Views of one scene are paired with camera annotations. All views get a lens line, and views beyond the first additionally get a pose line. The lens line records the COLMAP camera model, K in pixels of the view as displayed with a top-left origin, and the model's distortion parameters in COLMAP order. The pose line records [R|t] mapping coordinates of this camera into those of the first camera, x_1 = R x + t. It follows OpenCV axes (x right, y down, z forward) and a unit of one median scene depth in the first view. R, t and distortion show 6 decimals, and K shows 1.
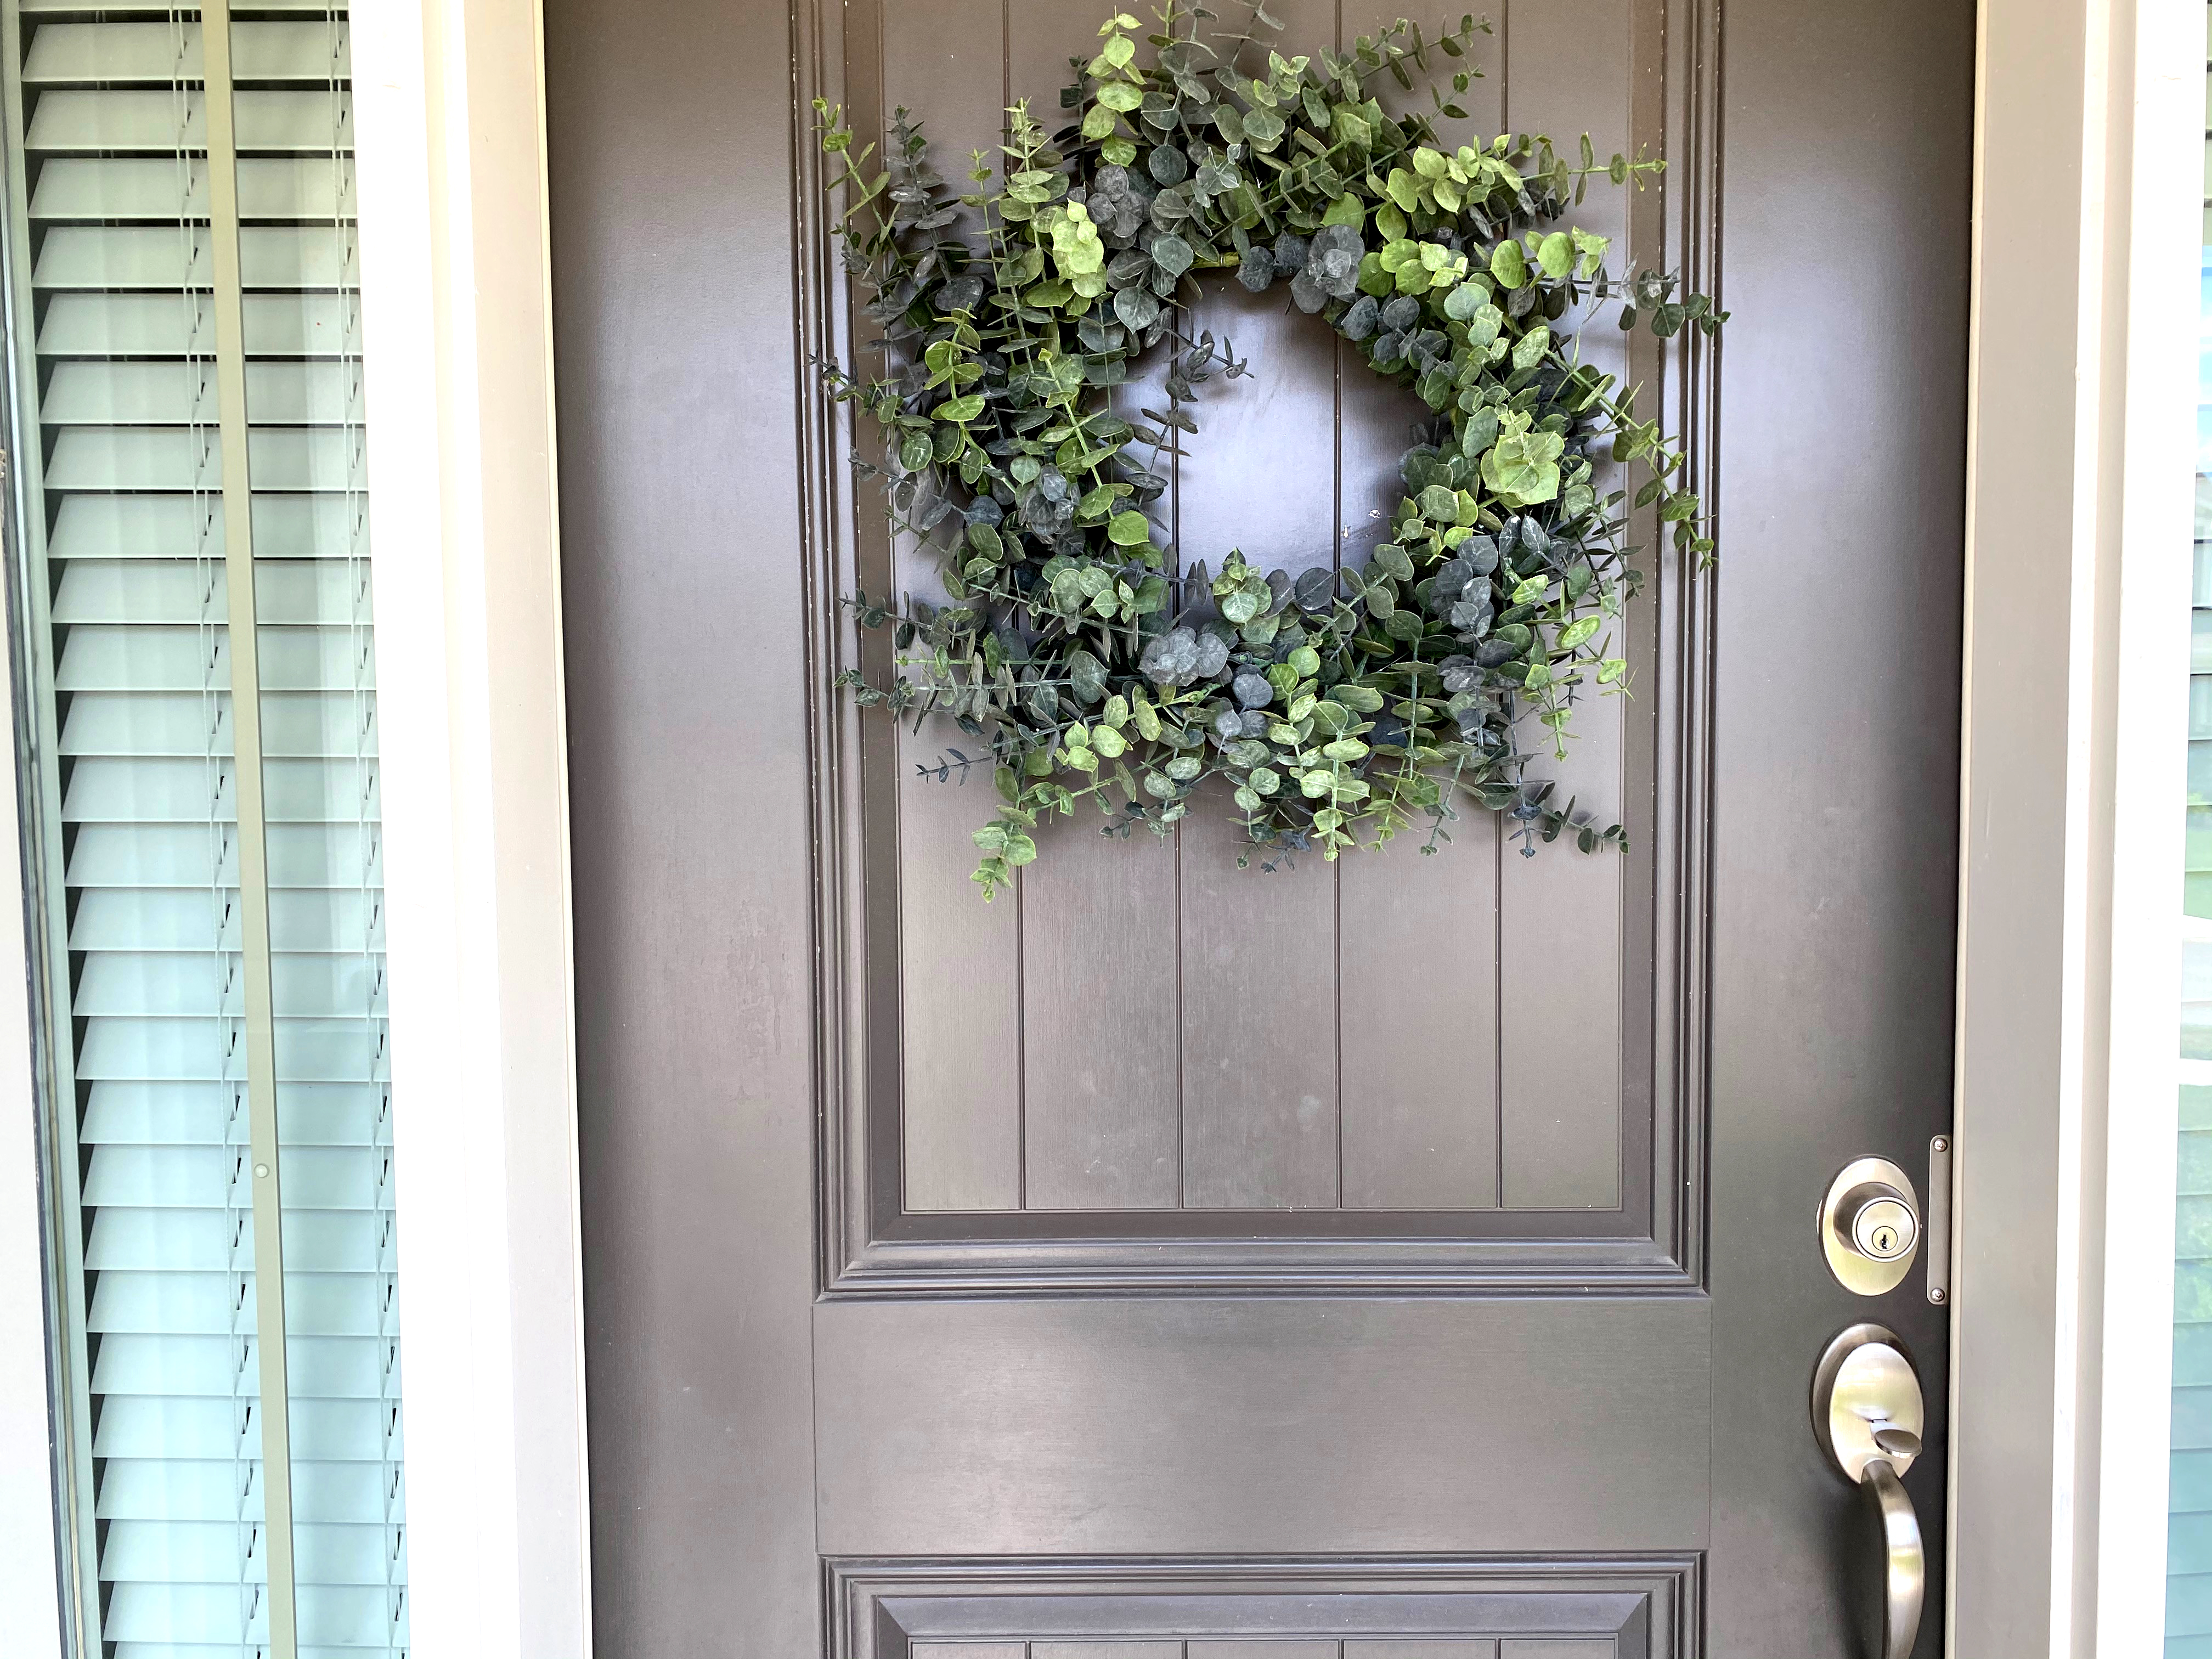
lens RADIAL K [[1679.3, 0, 1118.7], [0, 1679.3, 821.2], [0, 0, 1]] dist [0.020704, -0.014772]
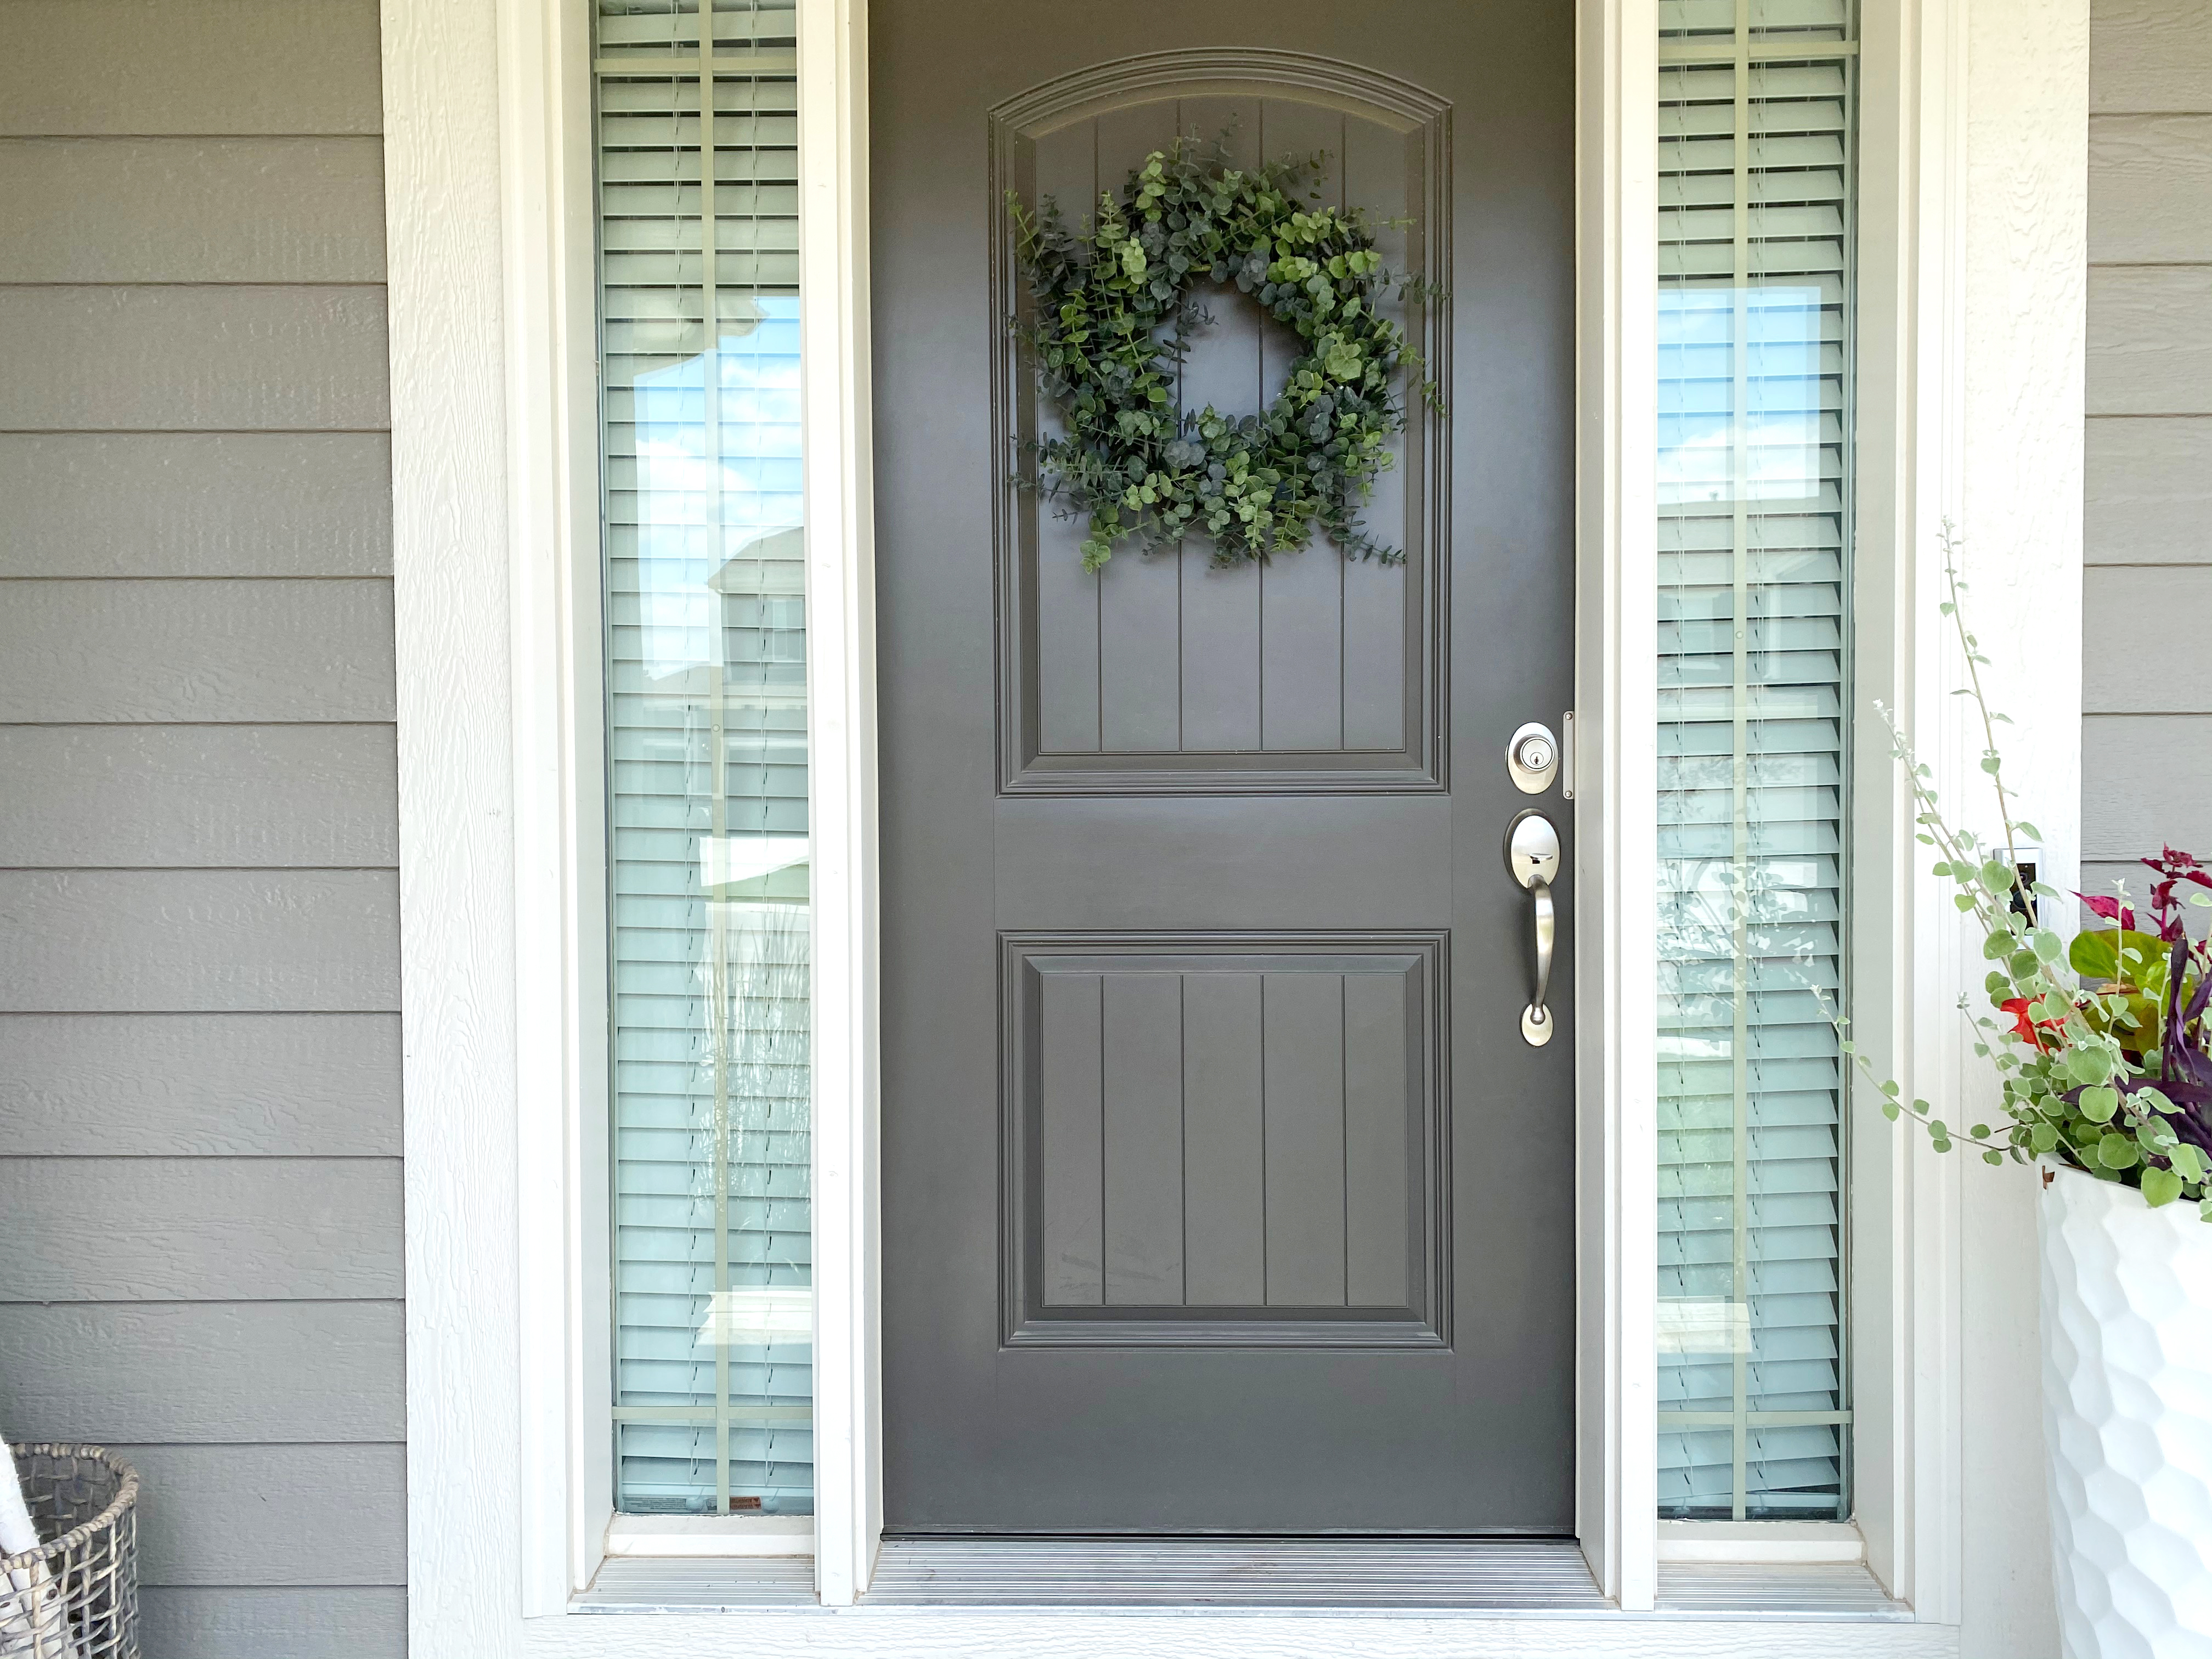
lens RADIAL K [[1679.3, 0, 1095.3], [0, 1679.3, 837.3], [0, 0, 1]] dist [0.020704, -0.014772]
pose [[0.999949, 0.004008, -0.009261, -0.048746], [-0.004305, 0.999471, -0.032247, 0.435668], [0.009127, 0.032286, 0.999437, -1.048527]]
